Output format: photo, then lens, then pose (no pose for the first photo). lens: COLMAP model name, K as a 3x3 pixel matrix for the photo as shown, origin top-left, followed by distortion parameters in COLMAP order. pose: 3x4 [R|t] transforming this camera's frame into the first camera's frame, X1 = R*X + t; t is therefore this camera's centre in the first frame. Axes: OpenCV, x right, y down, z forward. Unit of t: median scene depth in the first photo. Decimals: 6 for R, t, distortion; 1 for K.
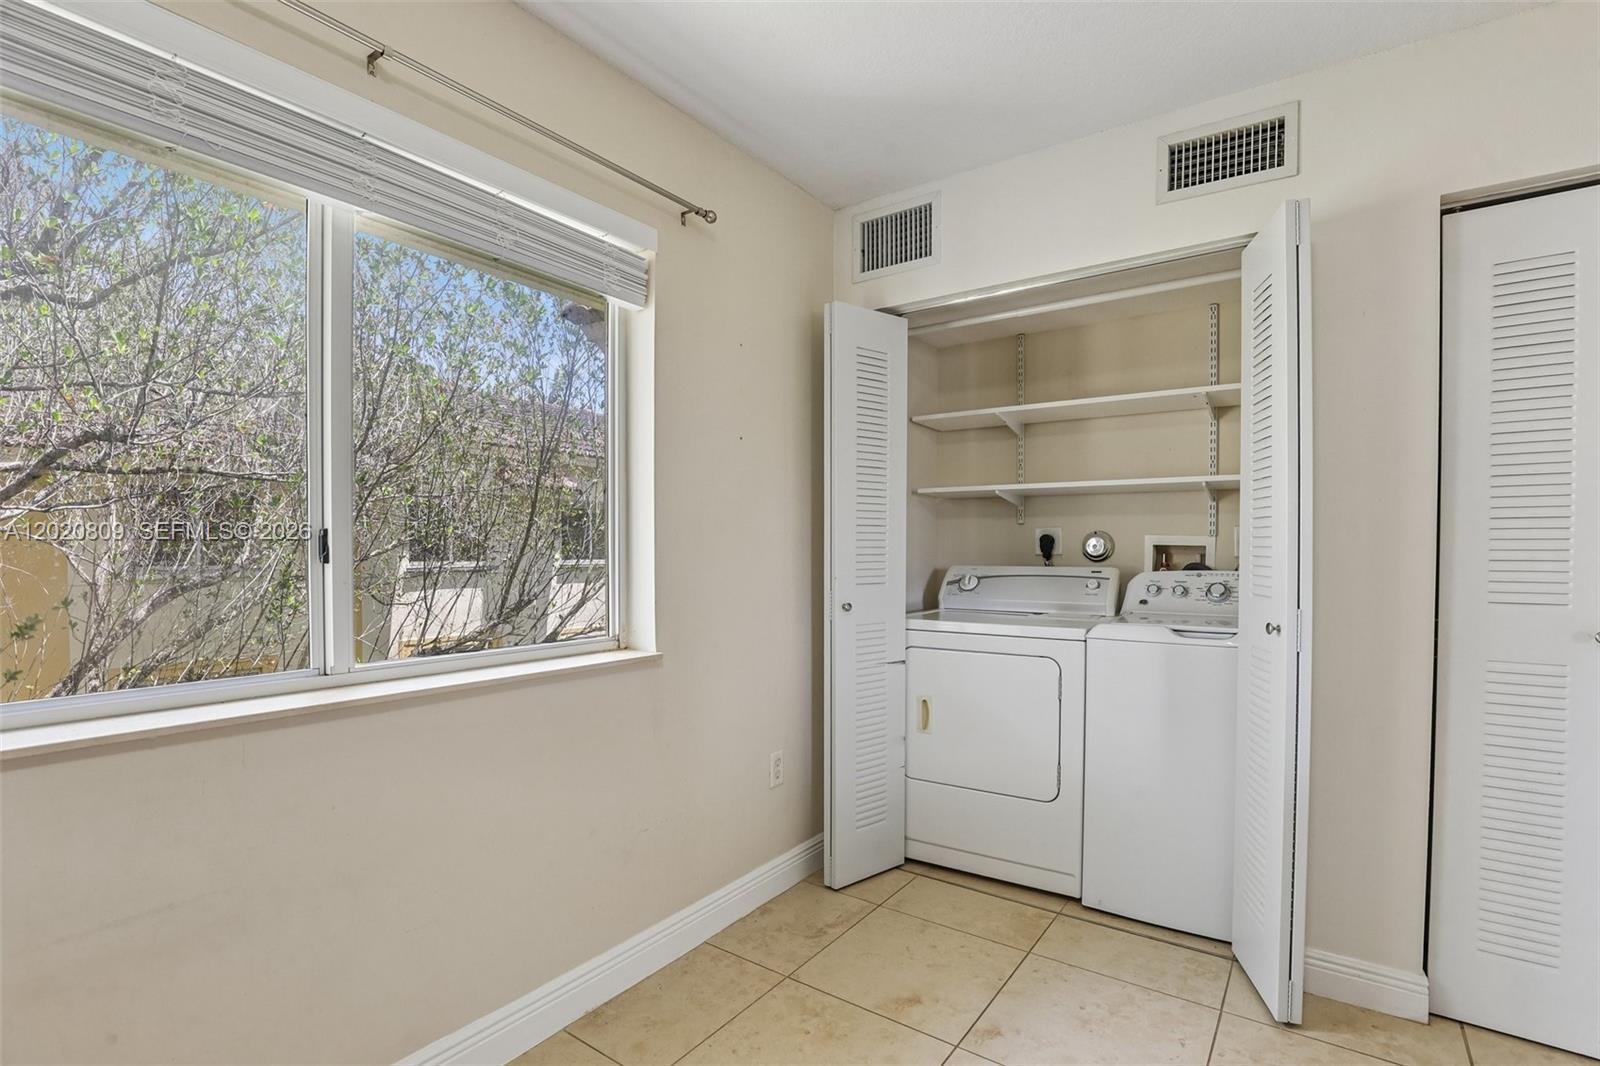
lens RADIAL K [[734.9, 0, 812.4], [0, 734.9, 542.0], [0, 0, 1]] dist [-0.031133, 0.004268]
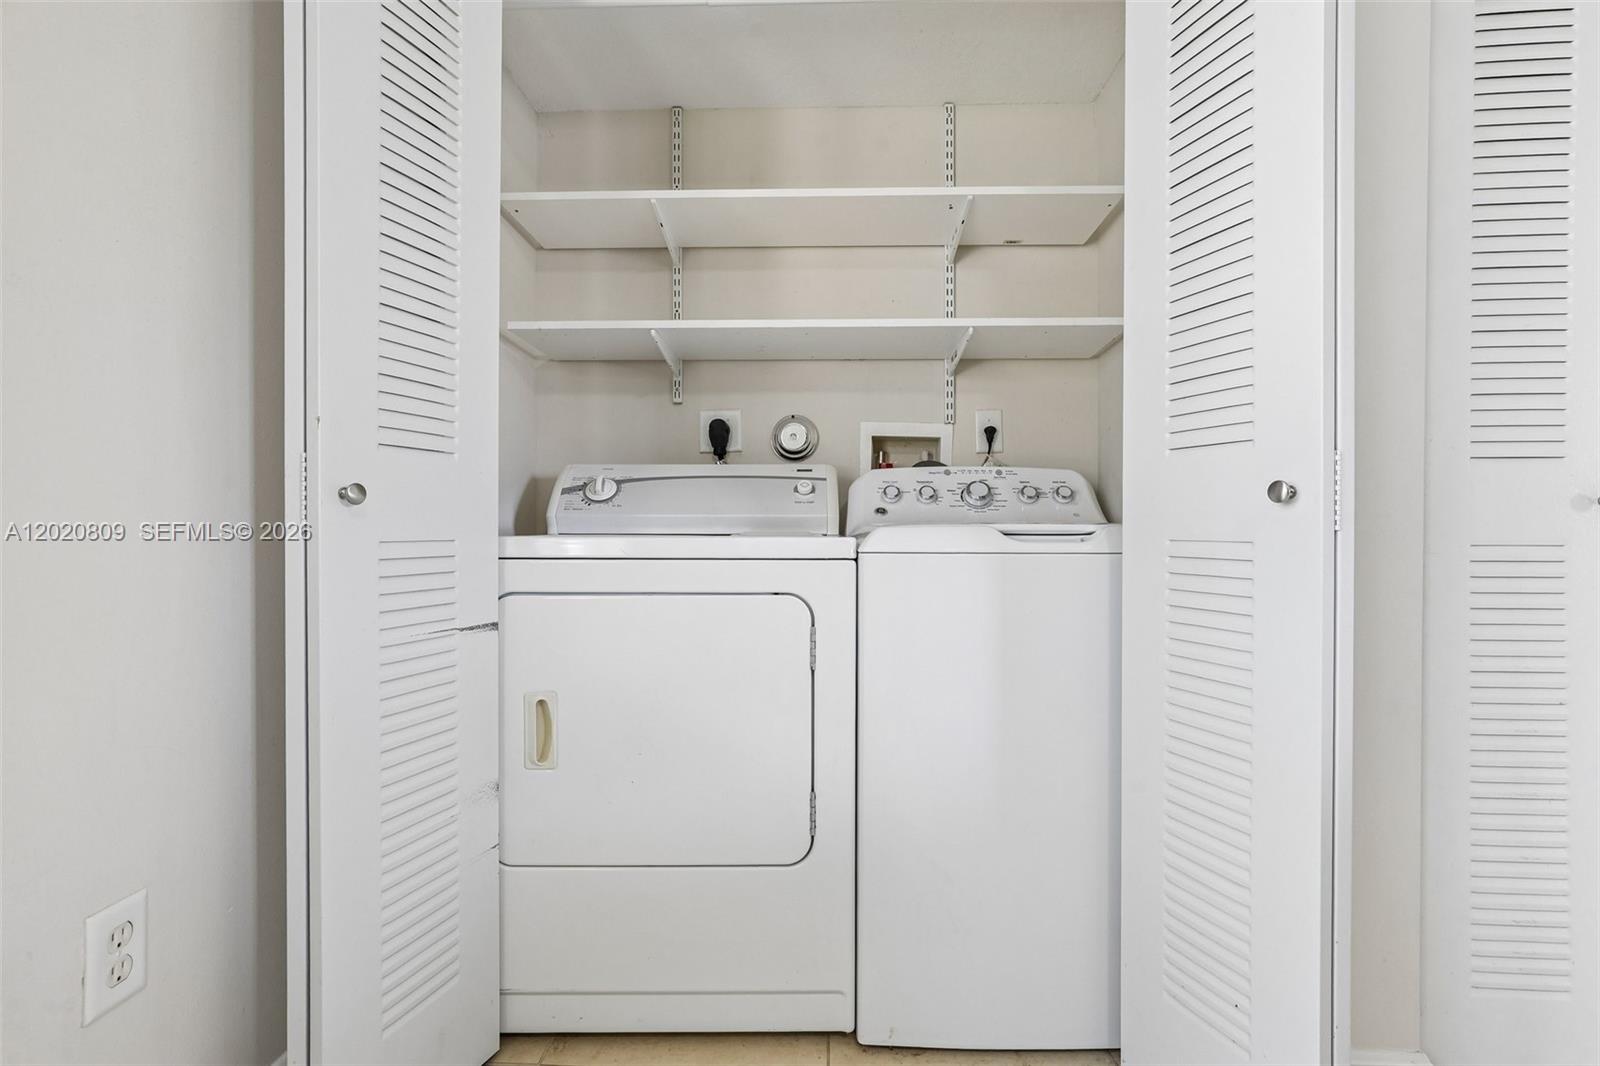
lens RADIAL K [[734.9, 0, 793.5], [0, 734.9, 536.0], [0, 0, 1]] dist [-0.031133, 0.004268]
pose [[0.843950, -0.003403, 0.536411, 0.034065], [-0.004245, 0.999906, 0.013021, 0.095896], [-0.536405, -0.013267, 0.843856, 0.485205]]
